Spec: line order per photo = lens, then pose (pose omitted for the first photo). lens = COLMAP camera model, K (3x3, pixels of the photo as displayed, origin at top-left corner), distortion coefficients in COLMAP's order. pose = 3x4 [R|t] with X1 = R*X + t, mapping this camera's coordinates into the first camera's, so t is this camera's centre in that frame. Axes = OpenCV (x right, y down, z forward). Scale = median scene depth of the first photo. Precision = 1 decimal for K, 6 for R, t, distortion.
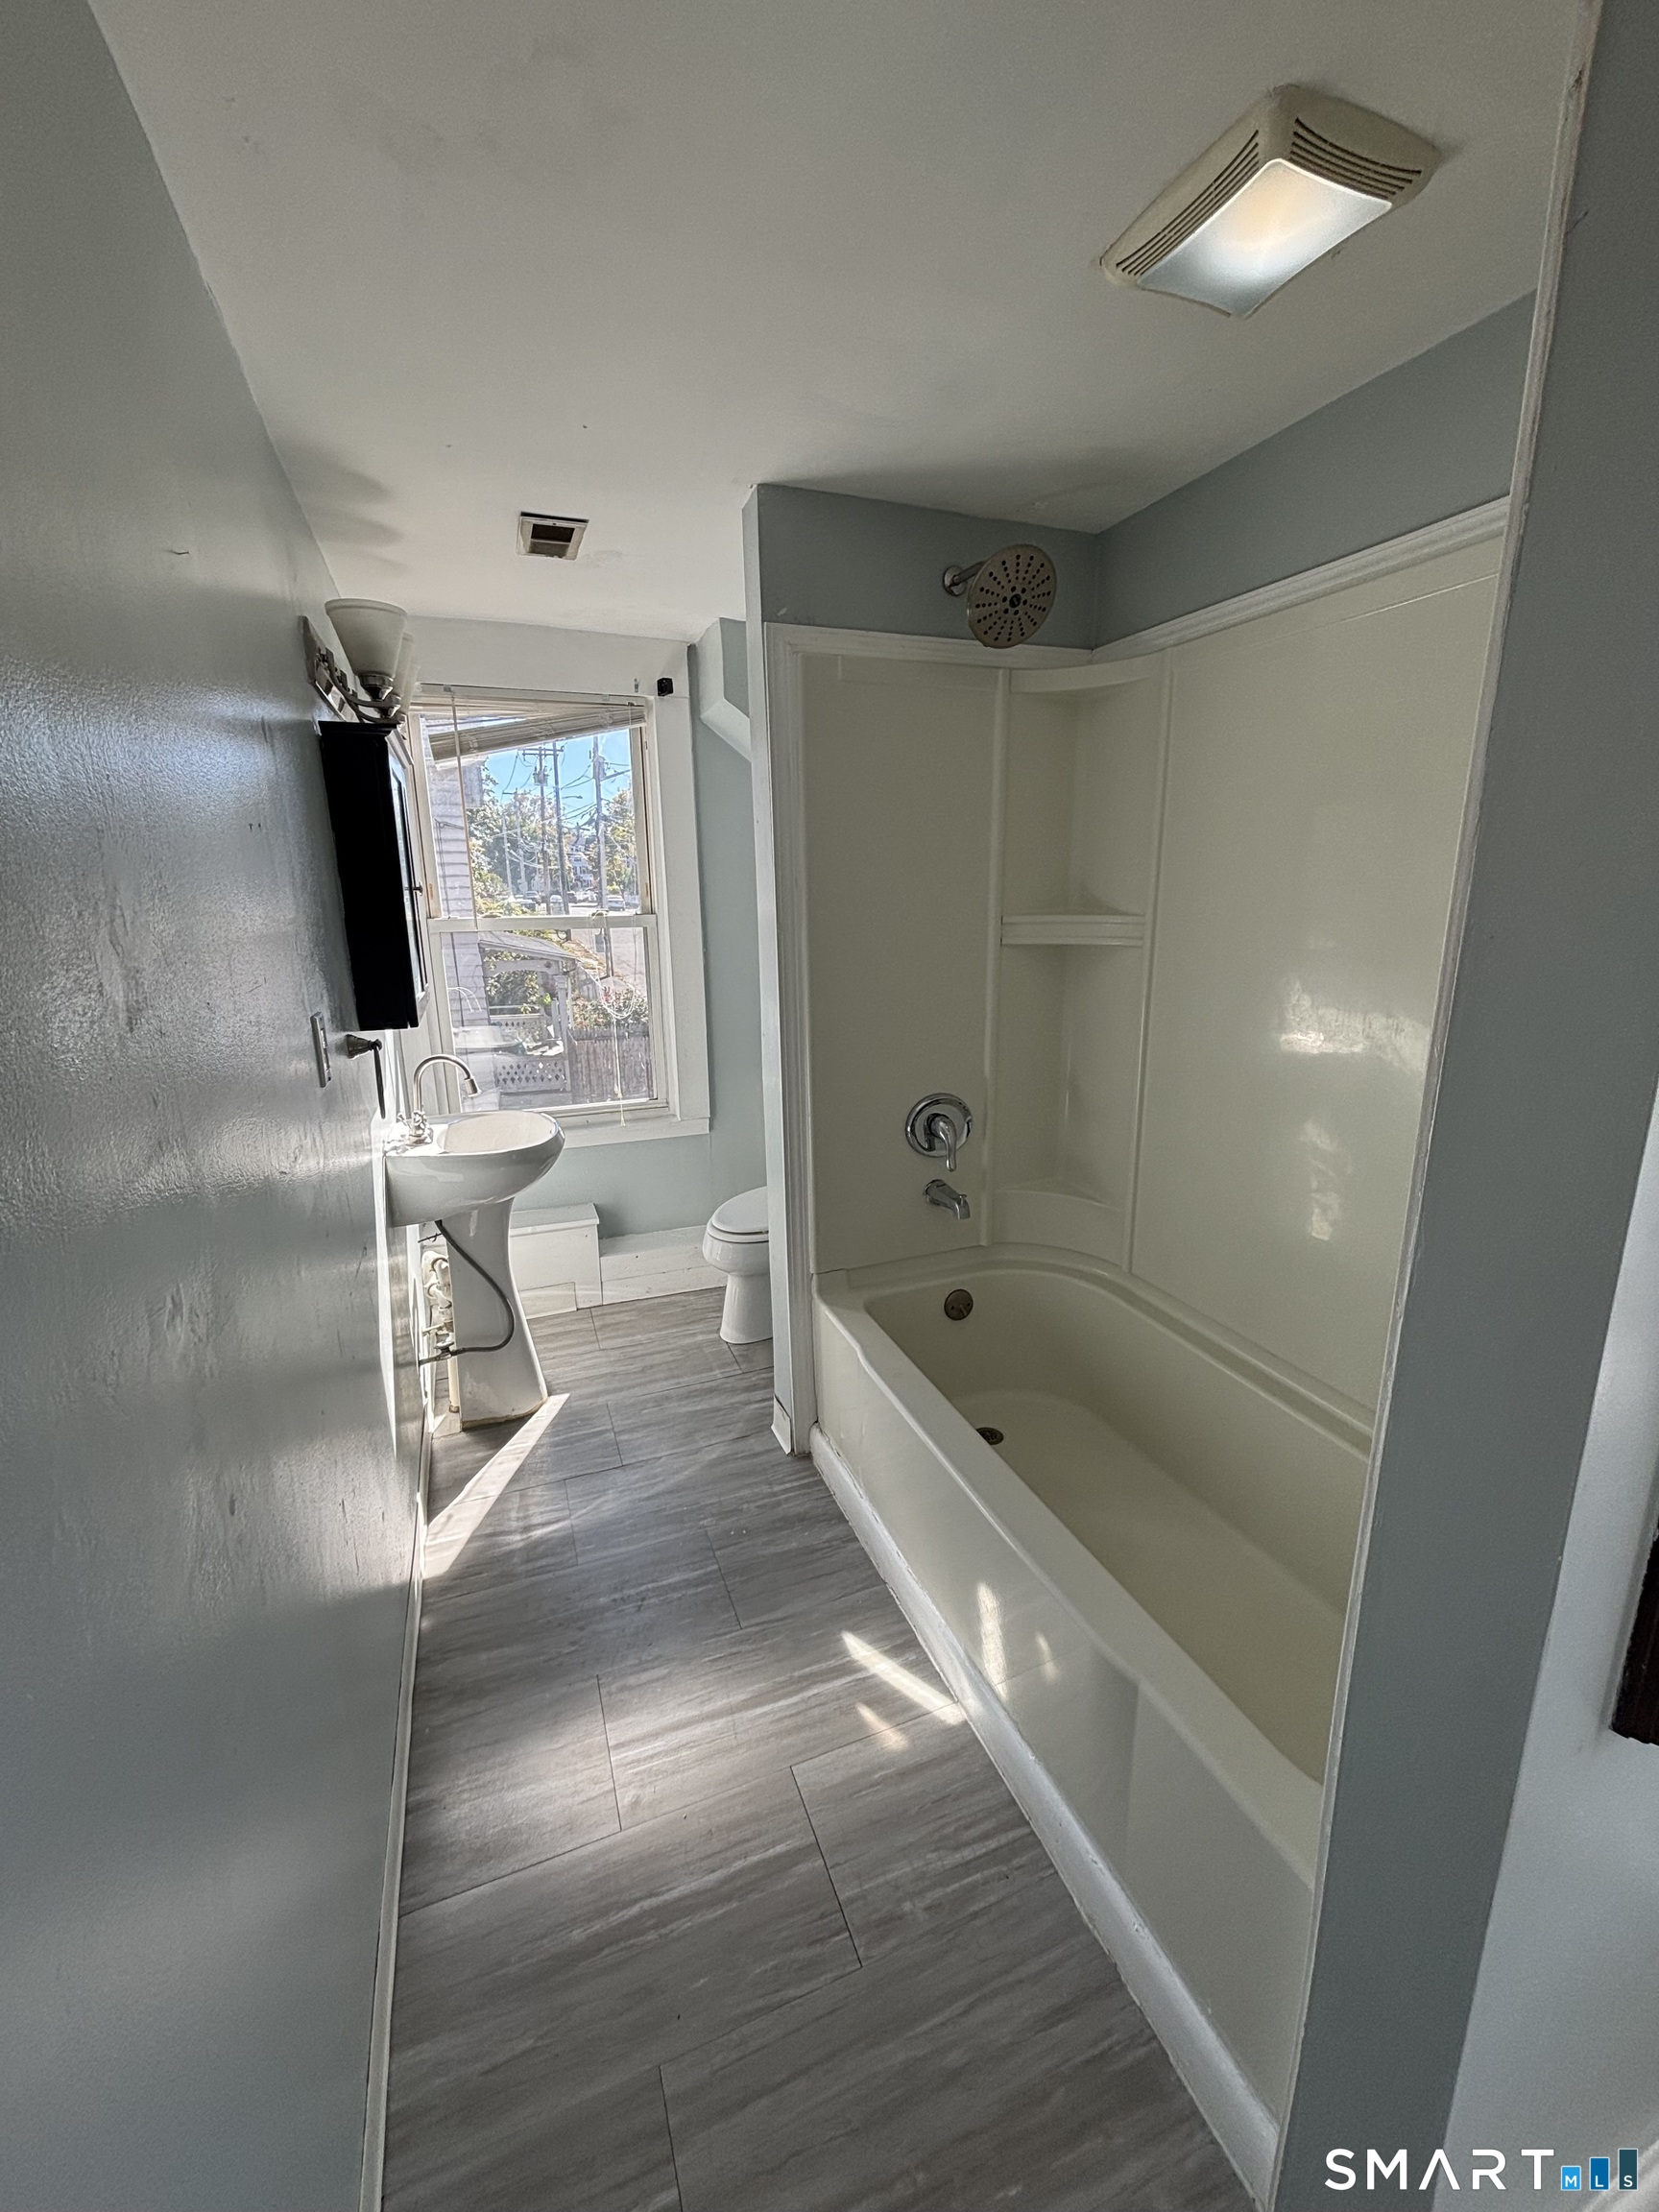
lens RADIAL K [[888.0, 0, 831.7], [0, 888.0, 1102.1], [0, 0, 1]] dist [-0.002742, 0.000691]
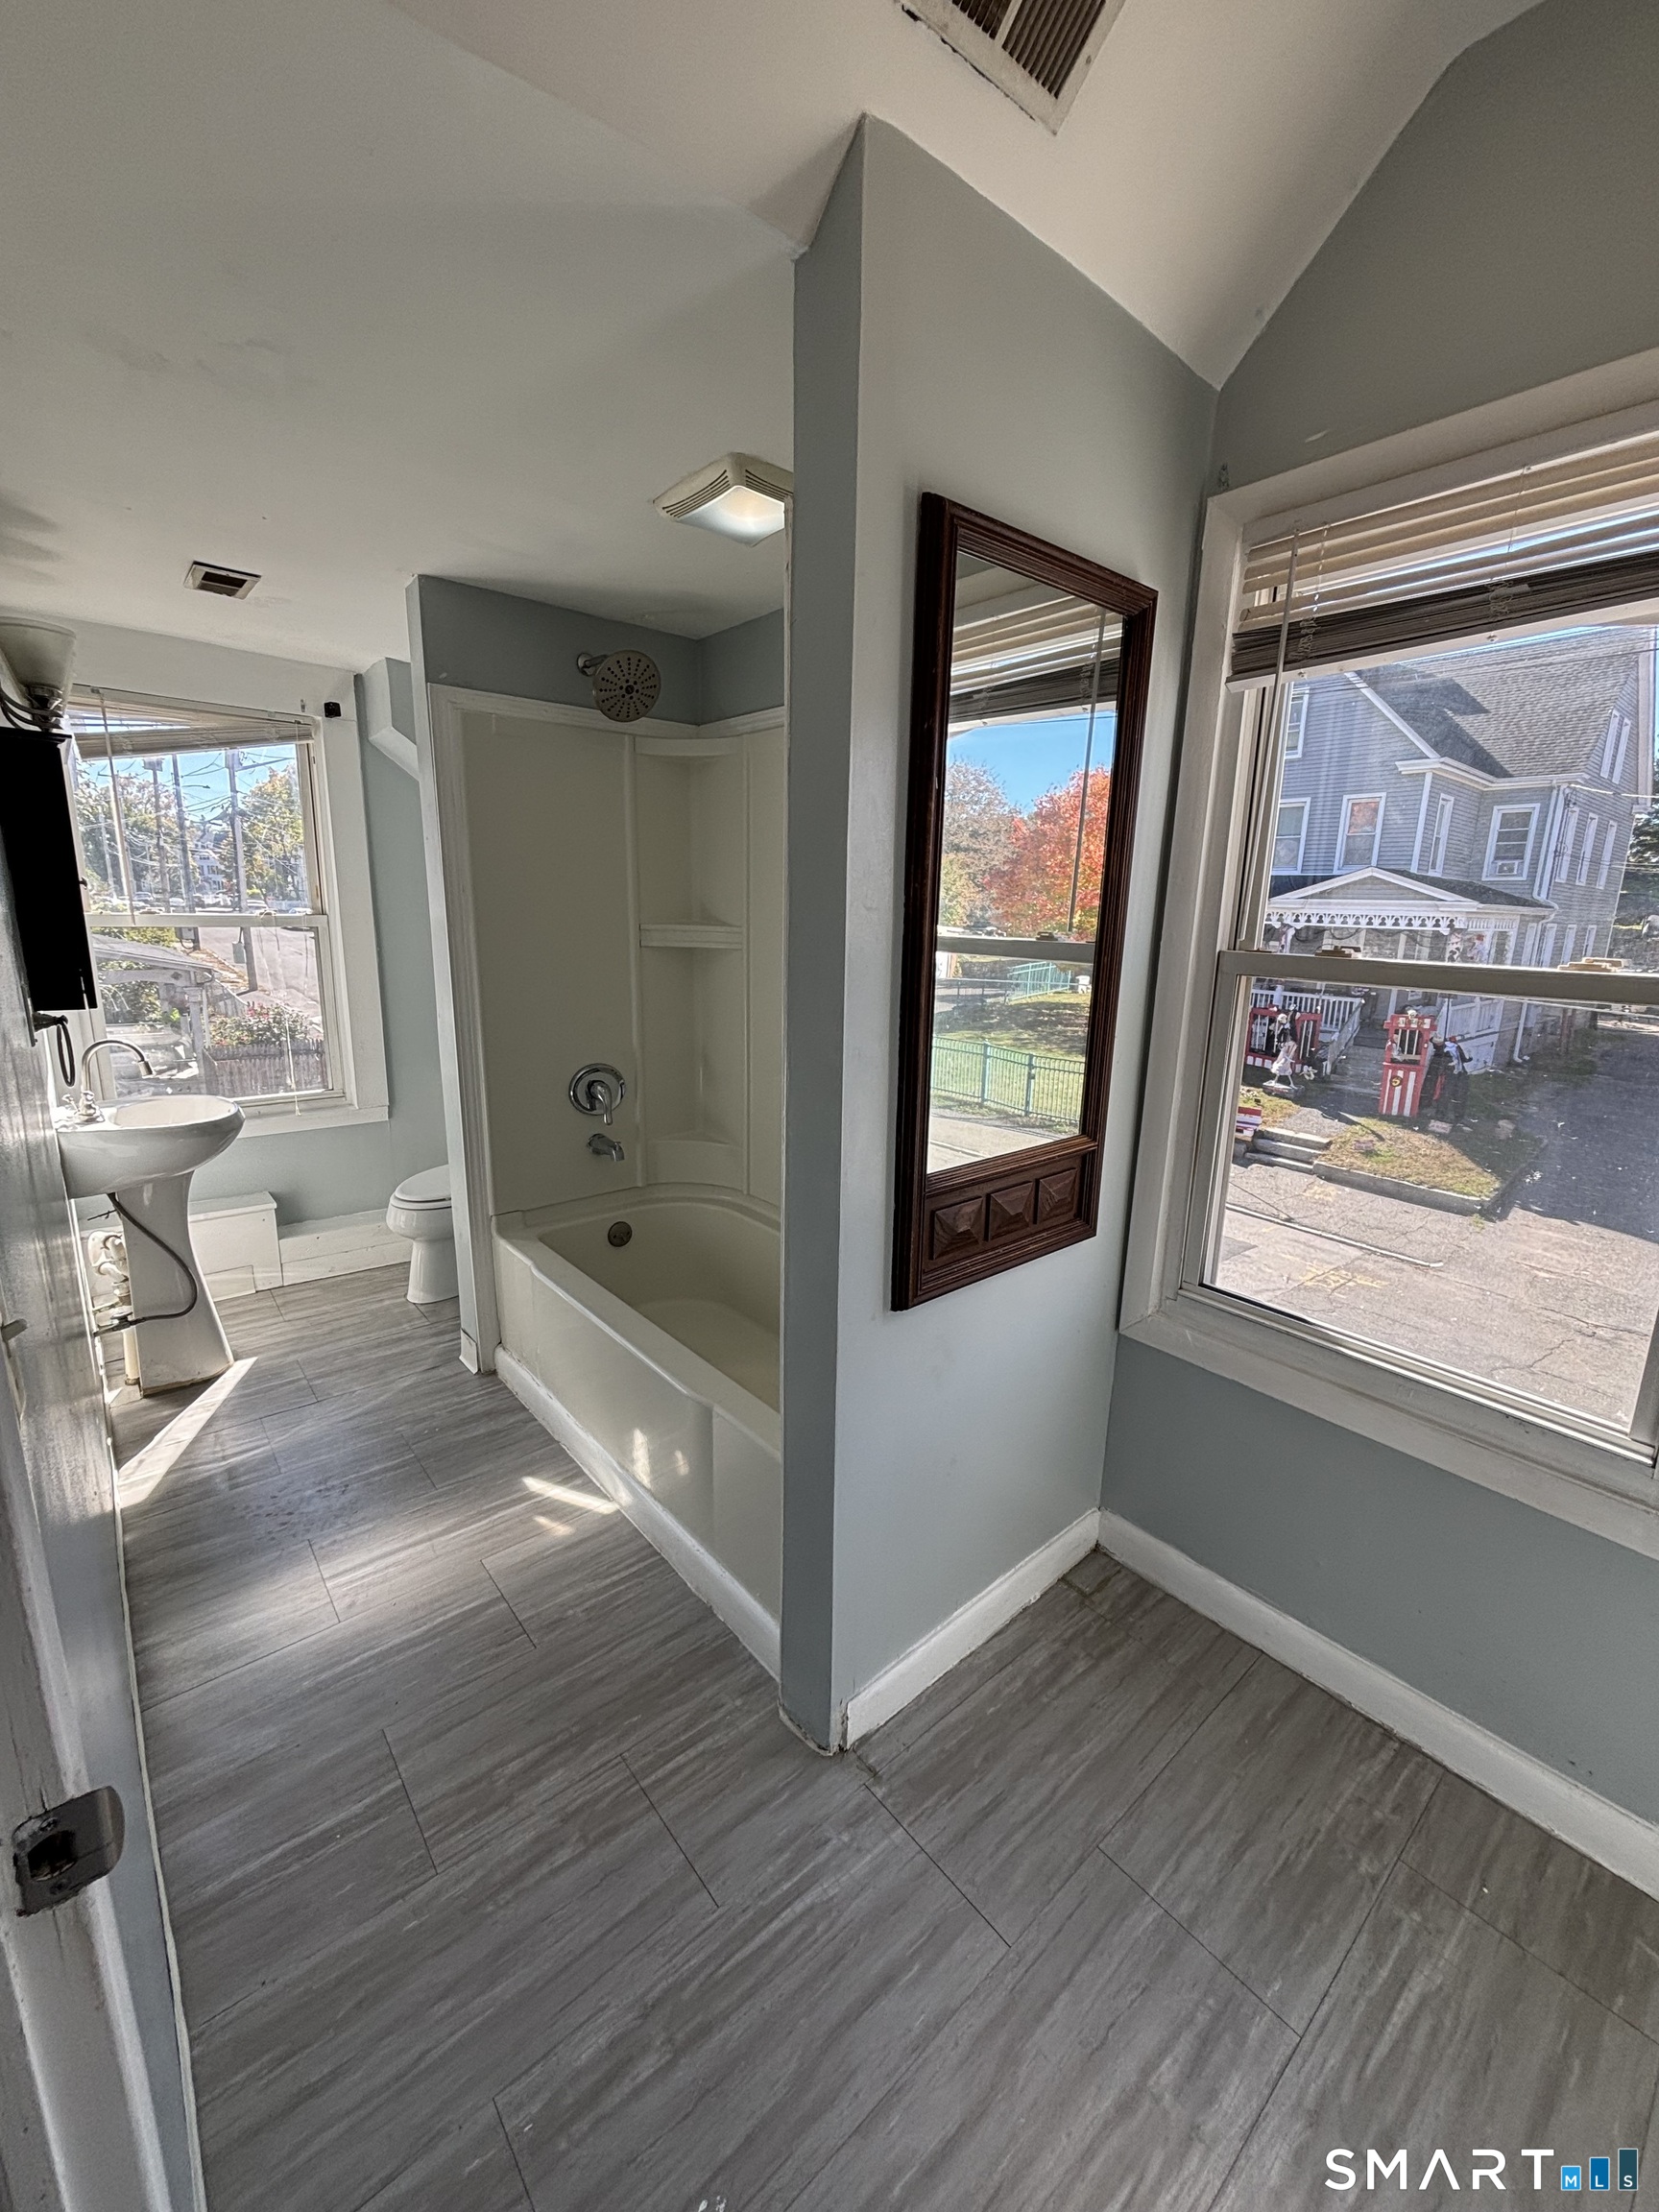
lens RADIAL K [[888.0, 0, 828.1], [0, 888.0, 1098.8], [0, 0, 1]] dist [-0.002742, 0.000691]
pose [[0.945460, -0.035895, 0.323754, 0.027119], [0.043362, 0.998933, -0.015879, 0.077137], [-0.322838, 0.029052, 0.946008, -0.299242]]
